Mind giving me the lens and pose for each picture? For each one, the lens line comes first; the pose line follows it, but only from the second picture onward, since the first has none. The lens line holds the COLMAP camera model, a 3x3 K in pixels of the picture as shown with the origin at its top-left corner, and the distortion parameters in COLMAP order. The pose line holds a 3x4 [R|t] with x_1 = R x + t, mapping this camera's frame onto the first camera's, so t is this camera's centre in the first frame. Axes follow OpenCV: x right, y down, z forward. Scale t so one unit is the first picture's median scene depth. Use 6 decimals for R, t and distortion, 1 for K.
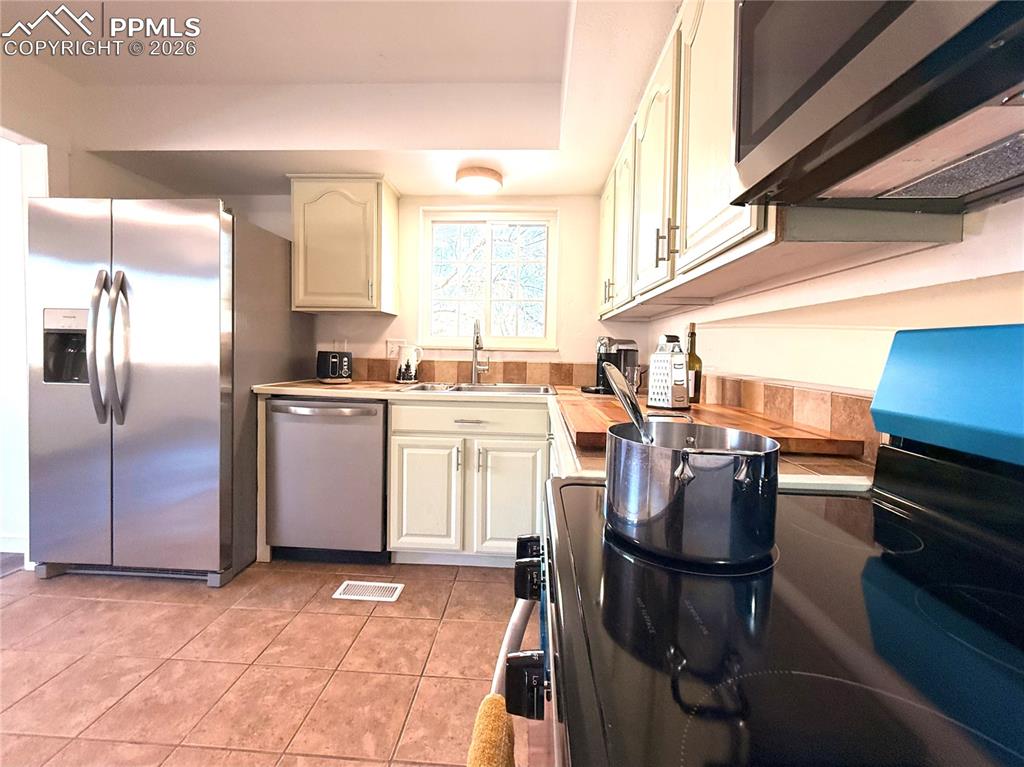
lens RADIAL K [[424.8, 0, 512.7], [0, 424.8, 364.5], [0, 0, 1]] dist [-0.000371, -0.000028]
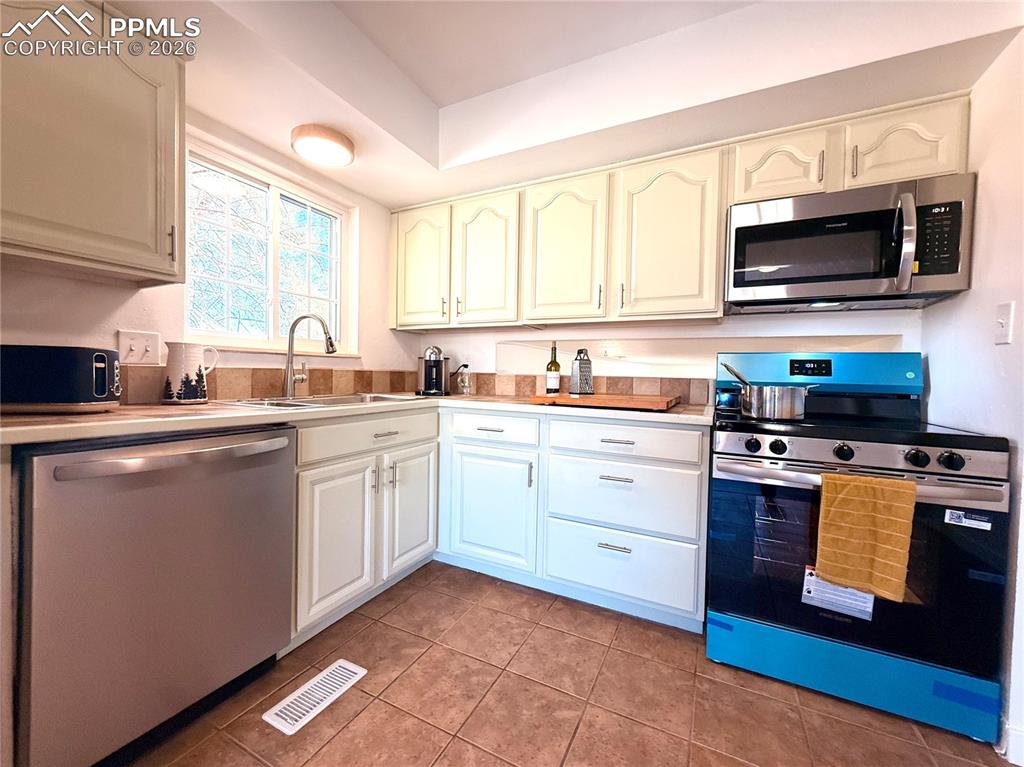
lens RADIAL K [[408.4, 0, 517.7], [0, 408.4, 386.7], [0, 0, 1]] dist [0.002144, 0.000119]
pose [[0.398476, -0.041213, 0.916252, -0.788440], [0.020943, 0.999138, 0.035833, 0.009826], [-0.916940, 0.004910, 0.398996, 0.415652]]
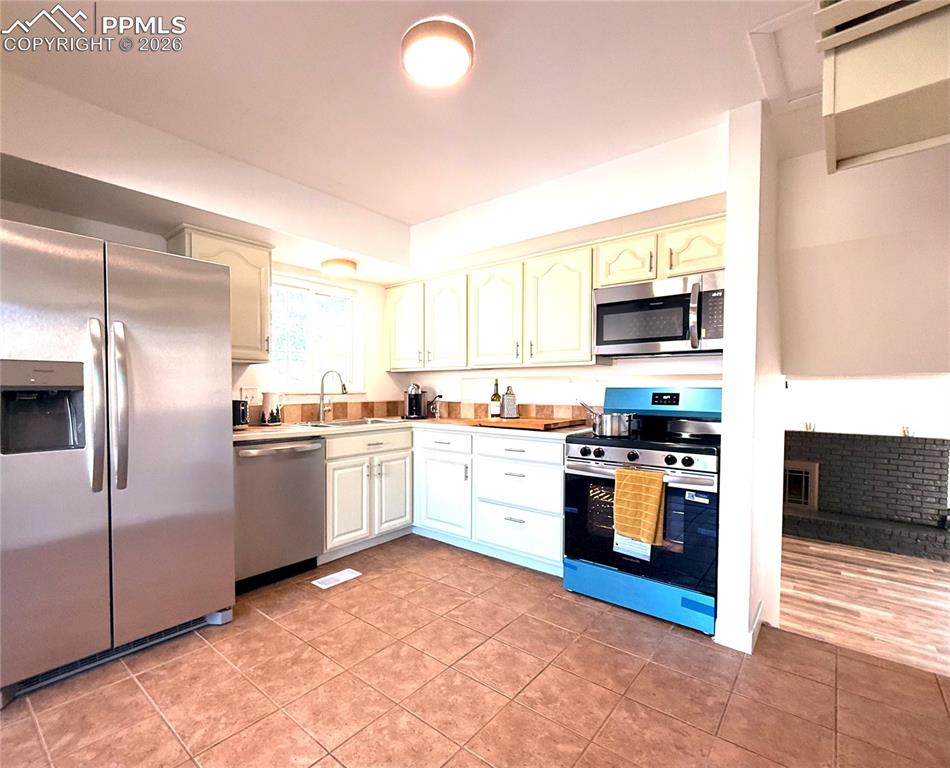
lens RADIAL K [[453.8, 0, 437.7], [0, 453.8, 403.4], [0, 0, 1]] dist [0.000940, 0.000600]
pose [[0.621719, -0.046758, 0.781844, -1.201550], [0.041465, 0.998782, 0.026759, -0.038326], [-0.782142, 0.015783, 0.622900, -0.138413]]
